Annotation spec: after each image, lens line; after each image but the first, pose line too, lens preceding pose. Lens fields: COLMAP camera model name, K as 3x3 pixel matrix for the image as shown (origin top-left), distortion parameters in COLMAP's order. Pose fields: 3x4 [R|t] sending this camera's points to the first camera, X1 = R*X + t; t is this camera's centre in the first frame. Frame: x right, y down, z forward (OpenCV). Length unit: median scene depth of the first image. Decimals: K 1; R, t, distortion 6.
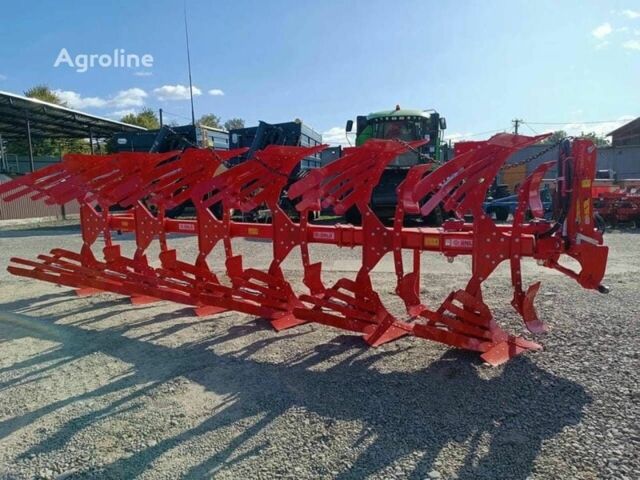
lens RADIAL K [[488.1, 0, 321.2], [0, 488.1, 238.7], [0, 0, 1]] dist [0.008271, 0.001189]
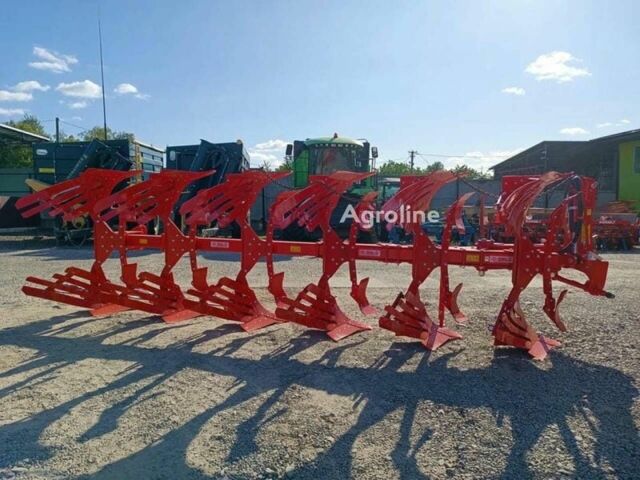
lens RADIAL K [[488.1, 0, 323.2], [0, 488.1, 238.8], [0, 0, 1]] dist [0.008271, 0.001189]
pose [[0.968722, 0.010122, 0.247943, -0.375684], [0.000460, 0.999093, -0.042586, 0.008407], [-0.248149, 0.041369, 0.967838, -0.045214]]
